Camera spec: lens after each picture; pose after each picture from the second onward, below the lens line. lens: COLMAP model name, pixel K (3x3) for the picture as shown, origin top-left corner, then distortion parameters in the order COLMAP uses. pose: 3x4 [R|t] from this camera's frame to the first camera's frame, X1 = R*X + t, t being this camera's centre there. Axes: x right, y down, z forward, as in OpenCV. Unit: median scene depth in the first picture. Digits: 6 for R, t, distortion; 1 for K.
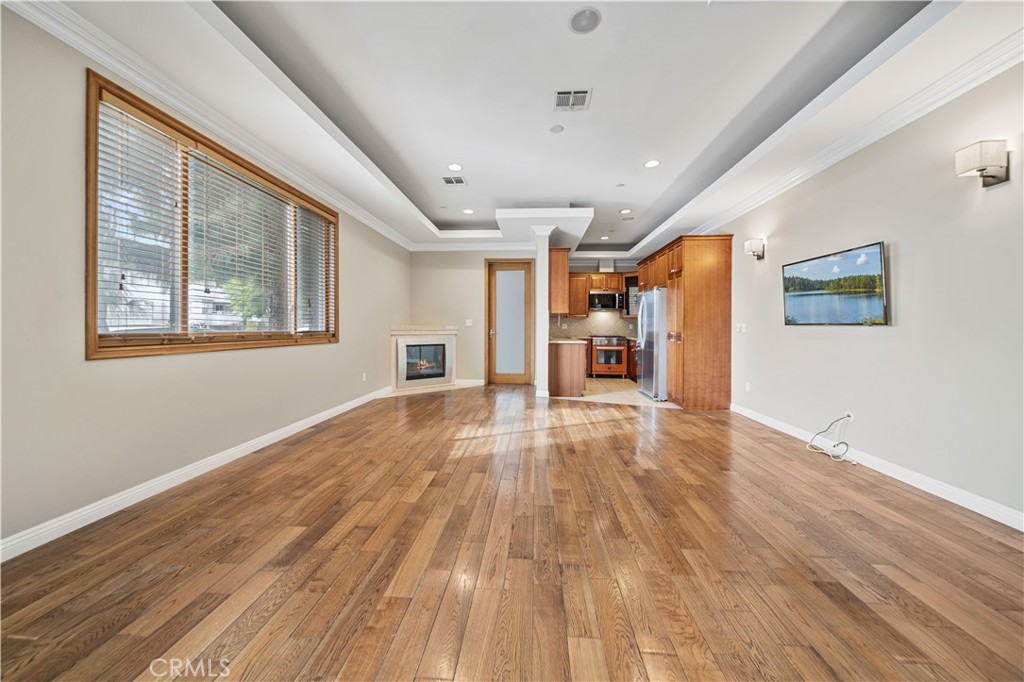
lens RADIAL K [[361.5, 0, 513.1], [0, 361.5, 332.2], [0, 0, 1]] dist [-0.002108, -0.000589]
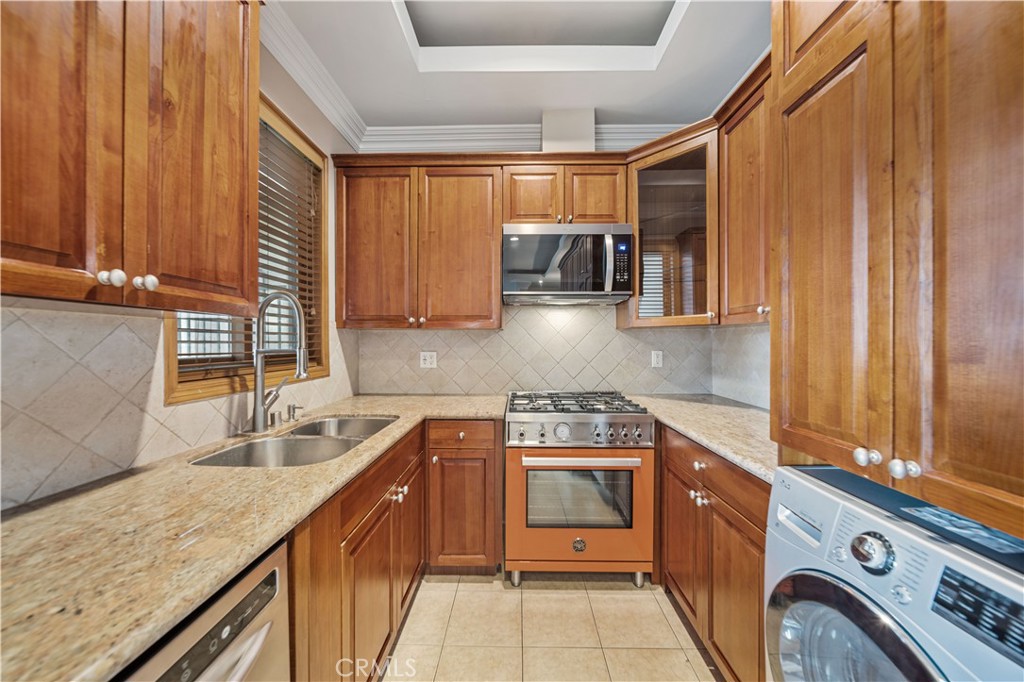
lens RADIAL K [[361.5, 0, 513.1], [0, 361.5, 332.2], [0, 0, 1]] dist [-0.002108, -0.000589]
pose [[0.999063, -0.005159, 0.042961, 0.301490], [0.005833, 0.999862, -0.015567, -0.049719], [-0.042874, 0.015803, 0.998955, 1.082281]]
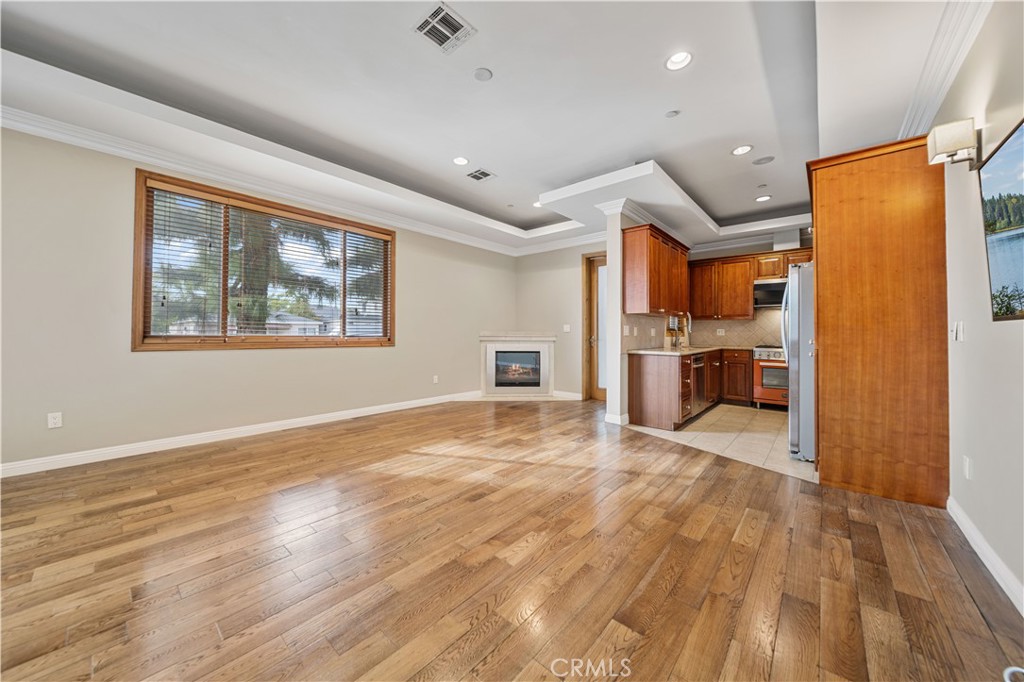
lens RADIAL K [[361.5, 0, 513.1], [0, 361.5, 332.2], [0, 0, 1]] dist [-0.002108, -0.000589]
pose [[0.795435, -0.004188, -0.606024, 0.381927], [-0.009921, 0.999752, -0.019931, 0.003391], [0.605957, 0.021866, 0.795197, 0.258788]]
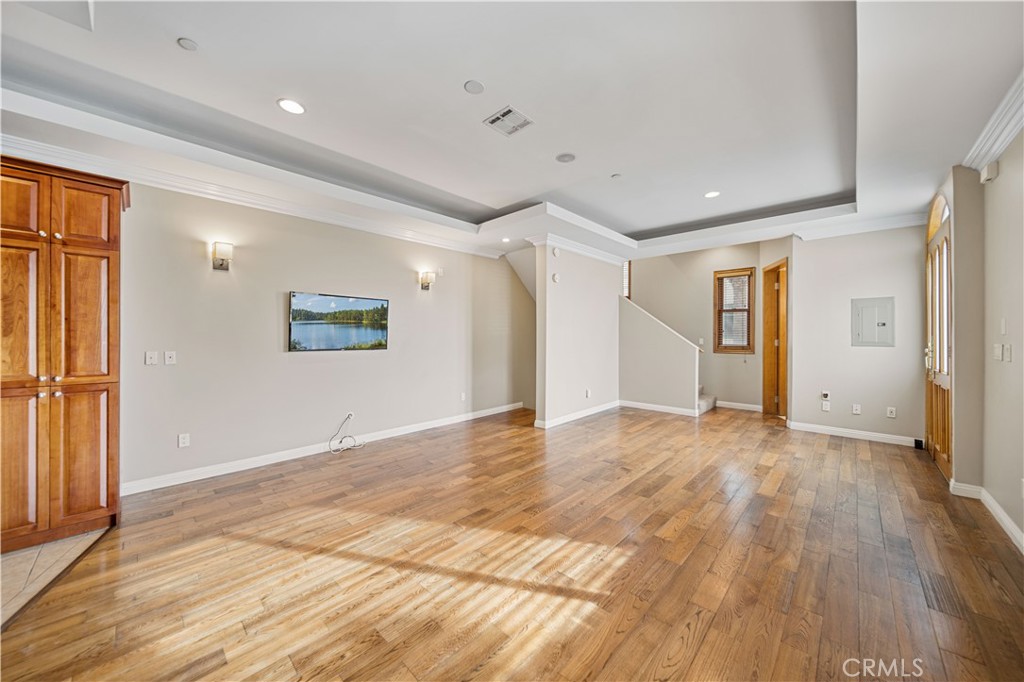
lens RADIAL K [[362.9, 0, 518.7], [0, 362.9, 334.5], [0, 0, 1]] dist [-0.000591, -0.000100]
pose [[-0.775053, -0.006423, 0.631864, -0.242225], [0.001404, 0.999928, 0.011886, -0.049376], [-0.631895, 0.010100, -0.774988, 0.902575]]
